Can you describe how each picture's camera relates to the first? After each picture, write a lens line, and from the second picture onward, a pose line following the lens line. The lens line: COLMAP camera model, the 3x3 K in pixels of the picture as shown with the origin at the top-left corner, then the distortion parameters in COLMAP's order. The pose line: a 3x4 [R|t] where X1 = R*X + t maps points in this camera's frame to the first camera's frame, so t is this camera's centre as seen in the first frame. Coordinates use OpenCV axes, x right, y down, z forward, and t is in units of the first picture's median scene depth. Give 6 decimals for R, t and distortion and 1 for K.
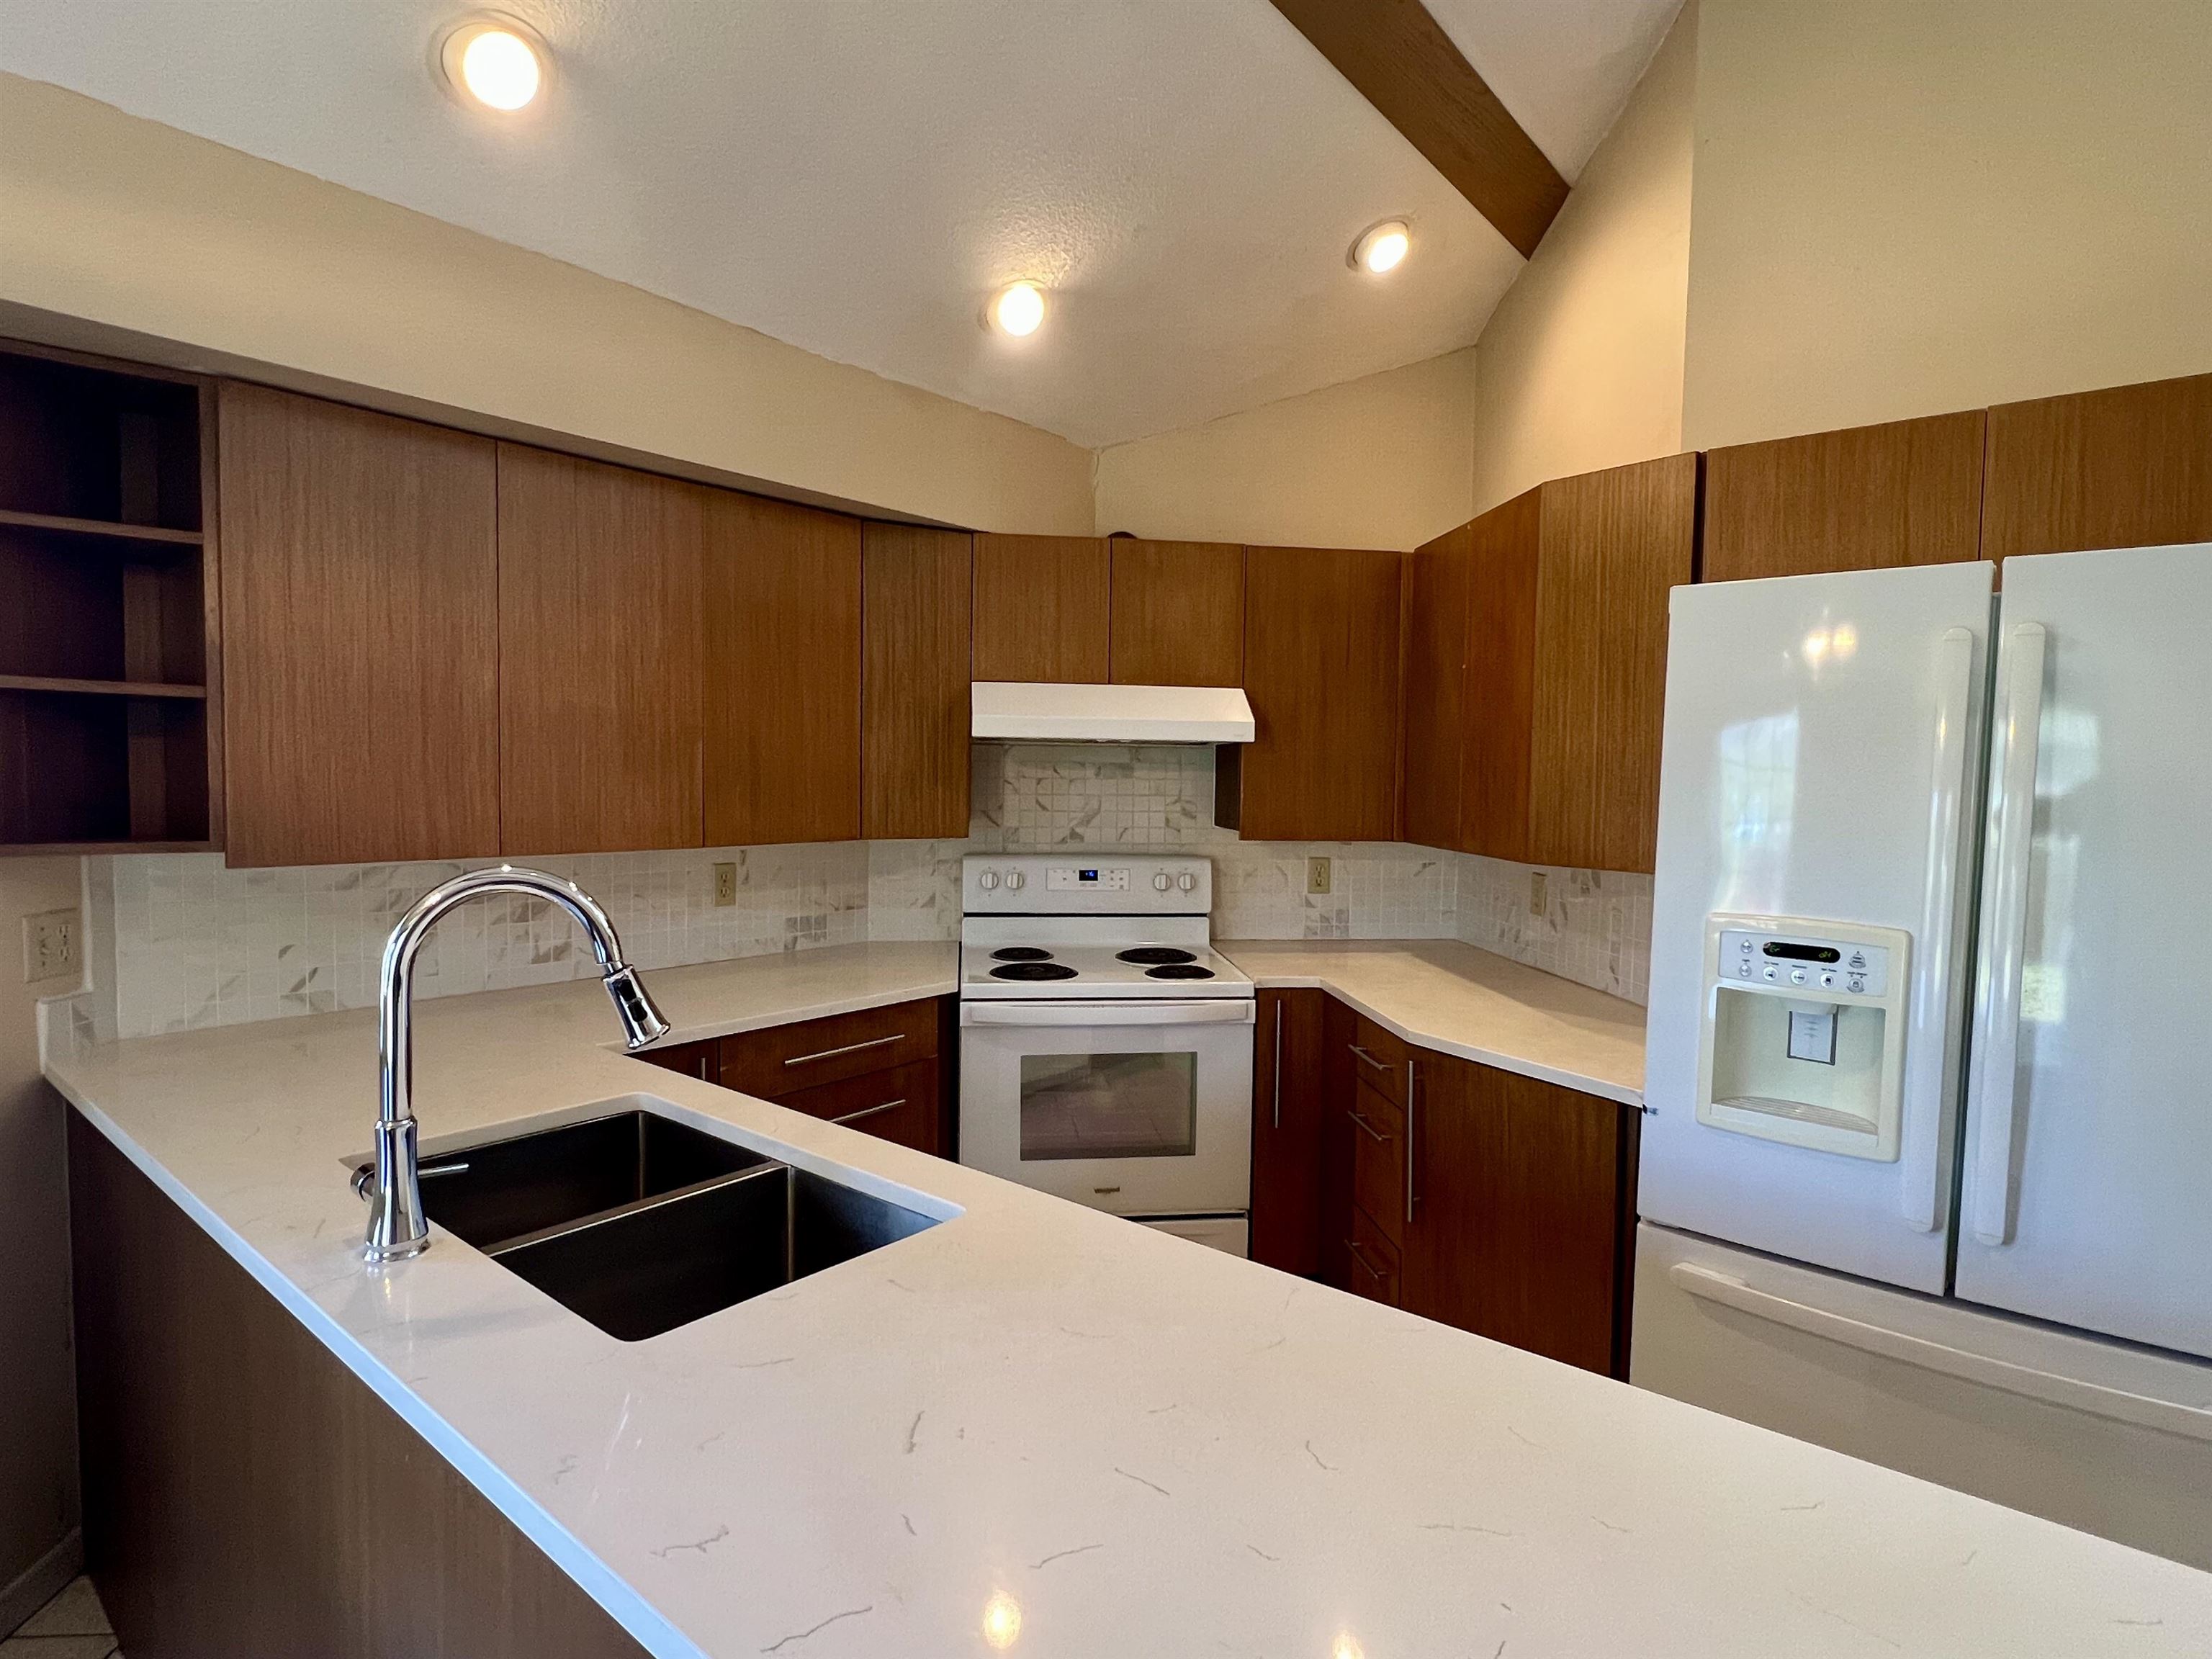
lens RADIAL K [[1146.0, 0, 1098.7], [0, 1146.0, 830.2], [0, 0, 1]] dist [0.000694, -0.002337]
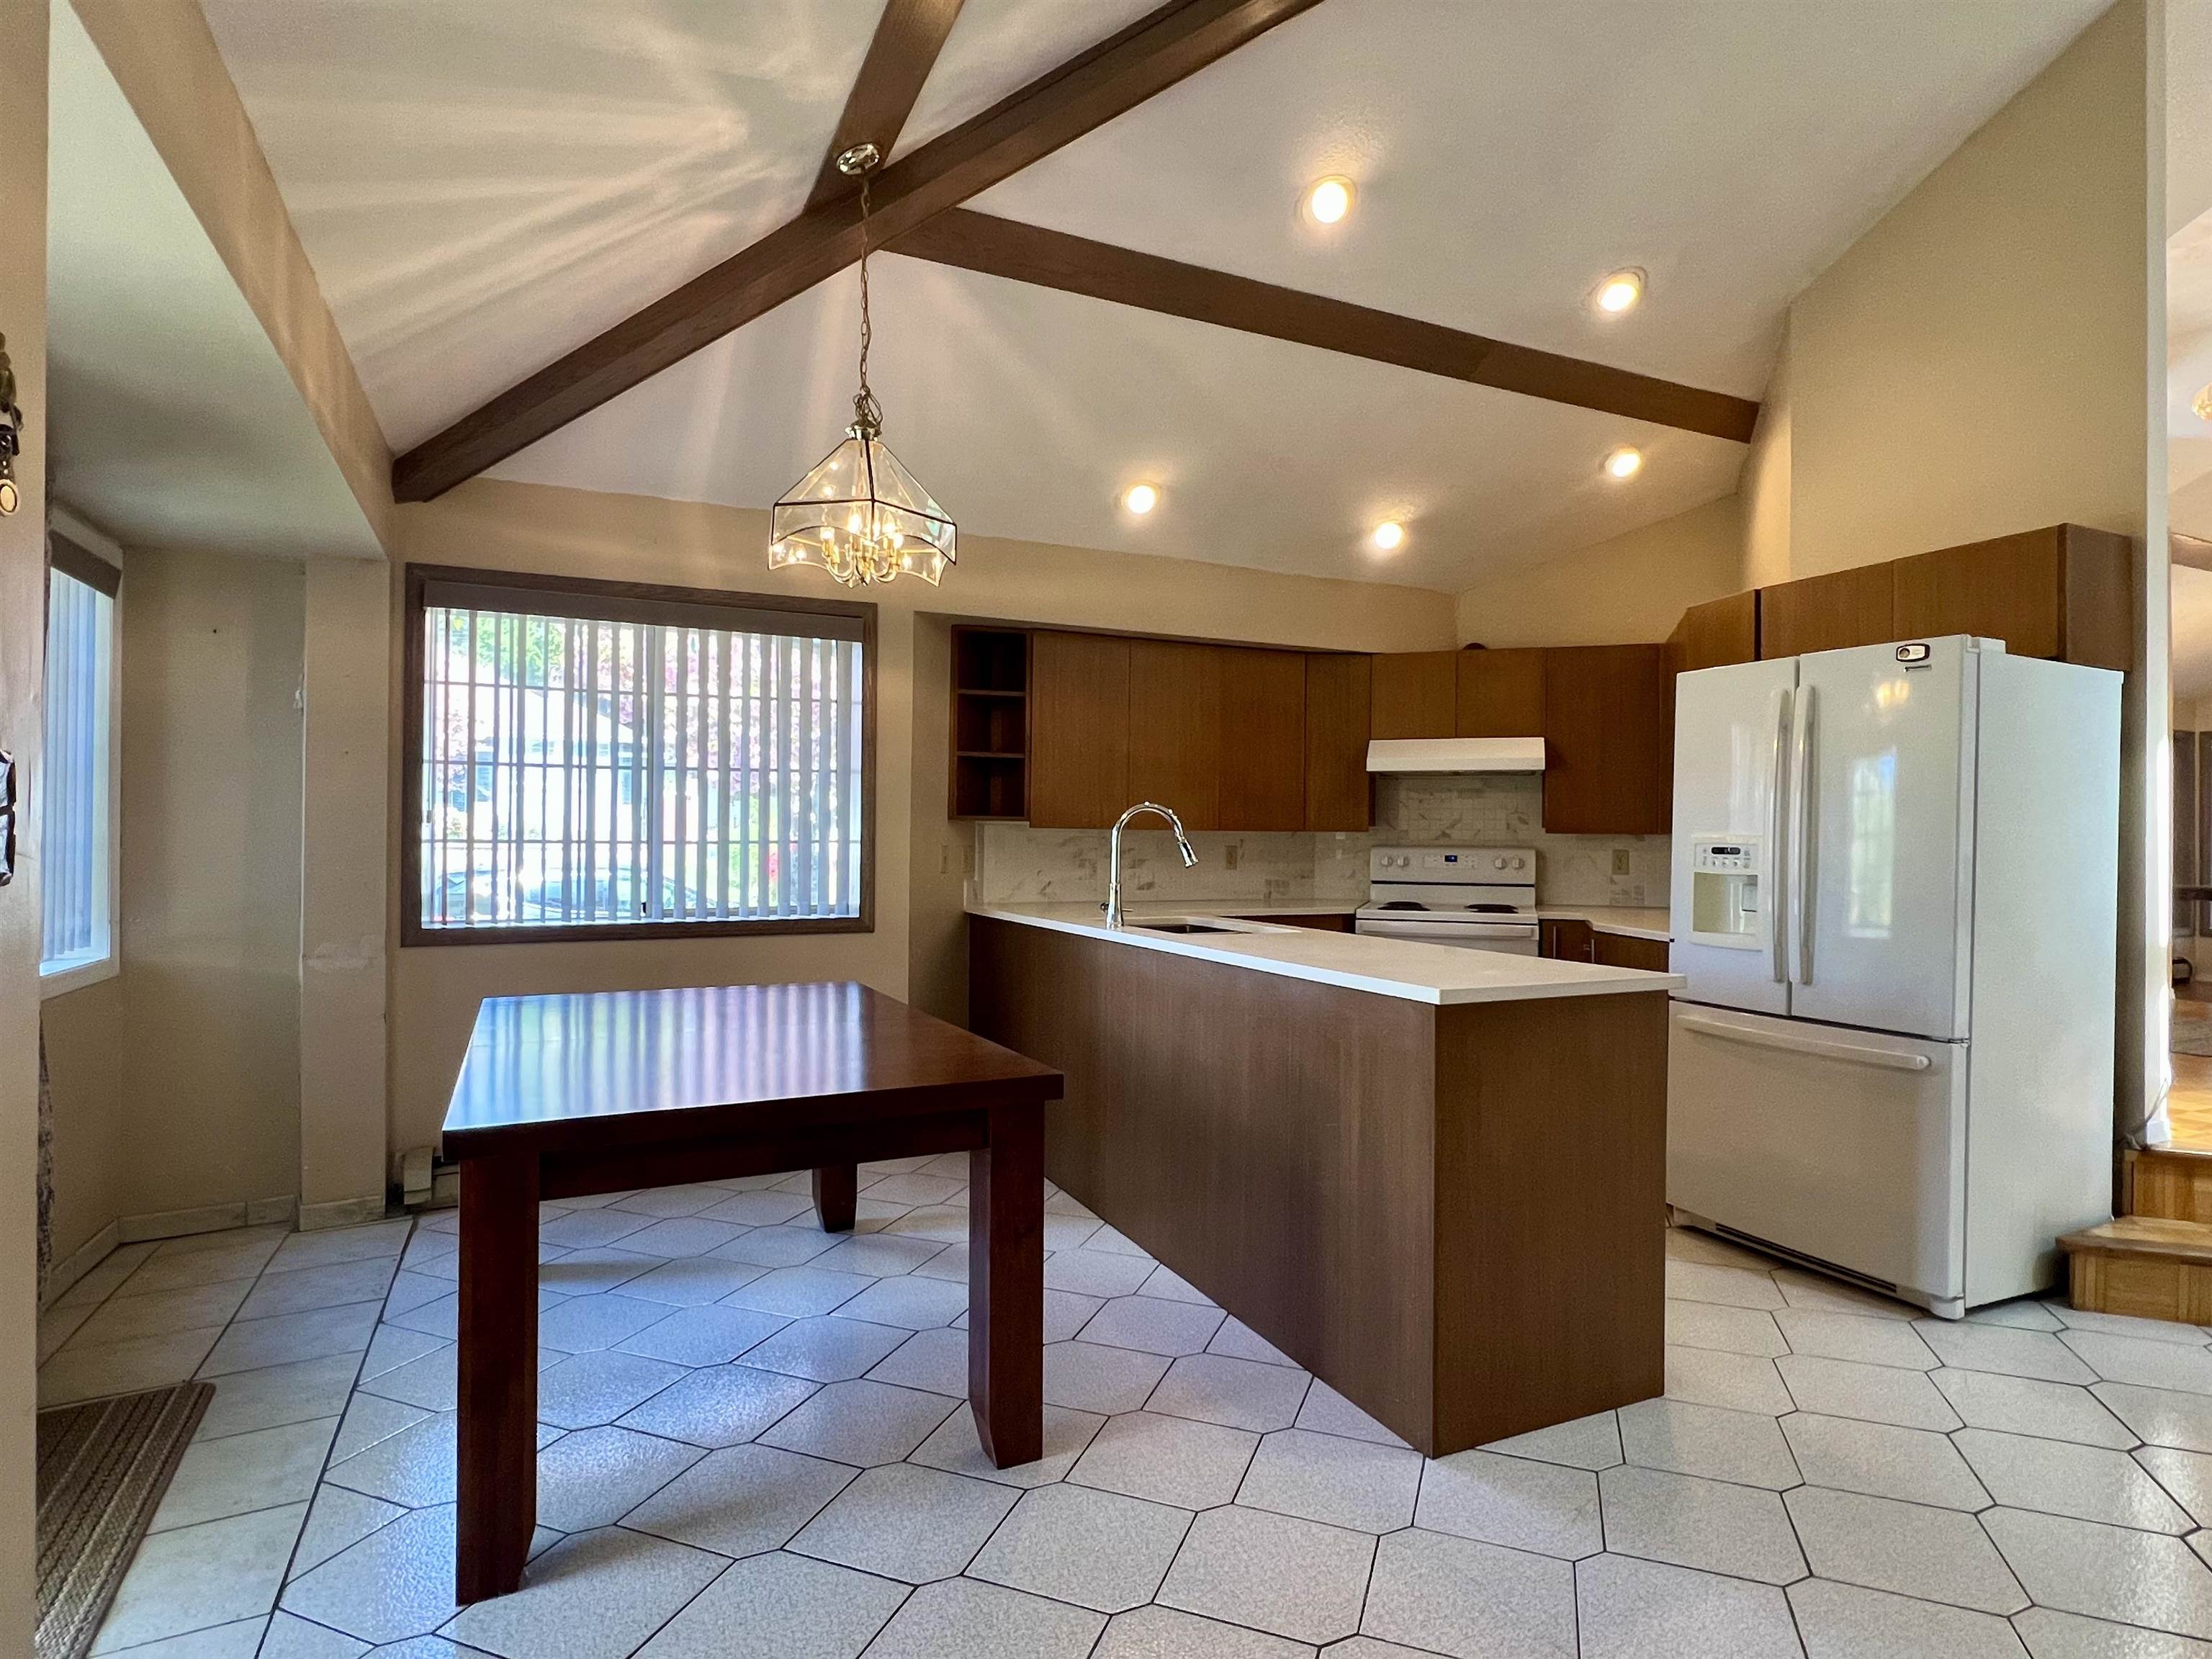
lens RADIAL K [[1146.0, 0, 1096.9], [0, 1146.0, 833.9], [0, 0, 1]] dist [0.000694, -0.002337]
pose [[0.899273, -0.008333, -0.437308, 0.263146], [-0.018042, 0.998261, -0.056124, 0.110914], [0.437015, 0.058360, 0.897559, -0.689443]]
